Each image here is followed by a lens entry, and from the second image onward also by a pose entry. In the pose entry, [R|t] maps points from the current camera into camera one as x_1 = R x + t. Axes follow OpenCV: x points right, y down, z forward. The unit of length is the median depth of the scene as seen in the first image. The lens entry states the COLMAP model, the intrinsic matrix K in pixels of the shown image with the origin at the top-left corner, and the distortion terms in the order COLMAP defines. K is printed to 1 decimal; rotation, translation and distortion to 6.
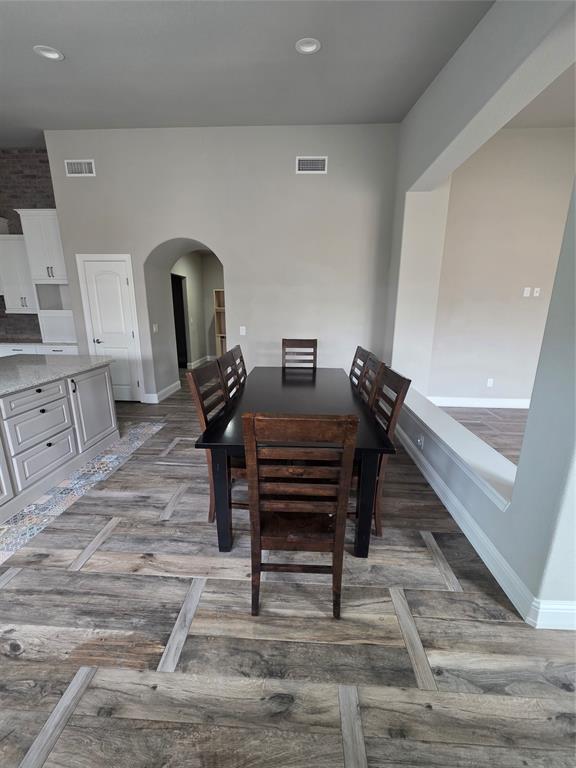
lens RADIAL K [[305.9, 0, 293.2], [0, 305.9, 377.8], [0, 0, 1]] dist [-0.001711, -0.000361]
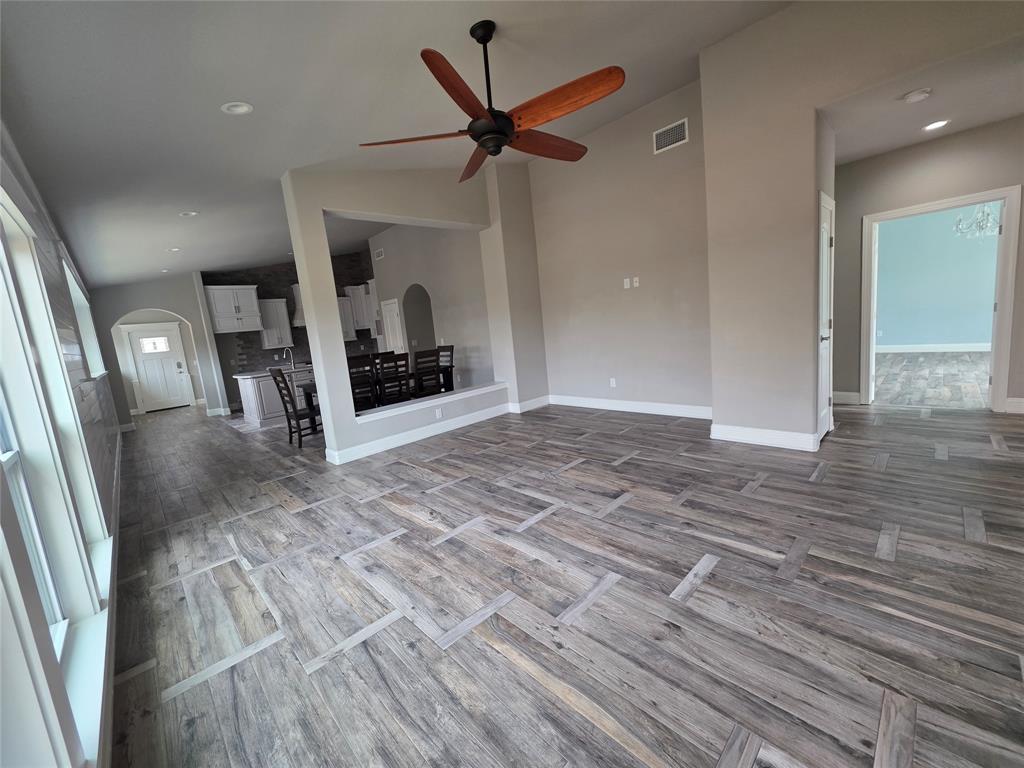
lens RADIAL K [[407.8, 0, 509.9], [0, 407.8, 383.8], [0, 0, 1]] dist [-0.001711, -0.000361]
pose [[0.719800, 0.015977, -0.693998, 2.064626], [-0.057725, 0.997650, -0.036904, 0.132894], [0.691777, 0.066624, 0.719031, -0.170159]]
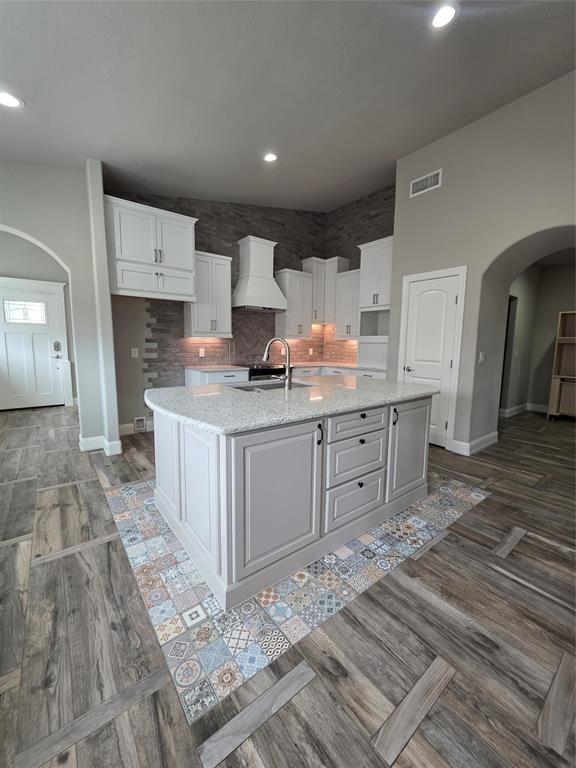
lens RADIAL K [[305.9, 0, 291.7], [0, 305.9, 376.9], [0, 0, 1]] dist [-0.001711, -0.000361]
pose [[0.657009, 0.085565, -0.749011, -0.292718], [-0.181807, 0.982197, -0.047272, 0.011337], [0.731632, 0.167233, 0.660869, 0.249741]]
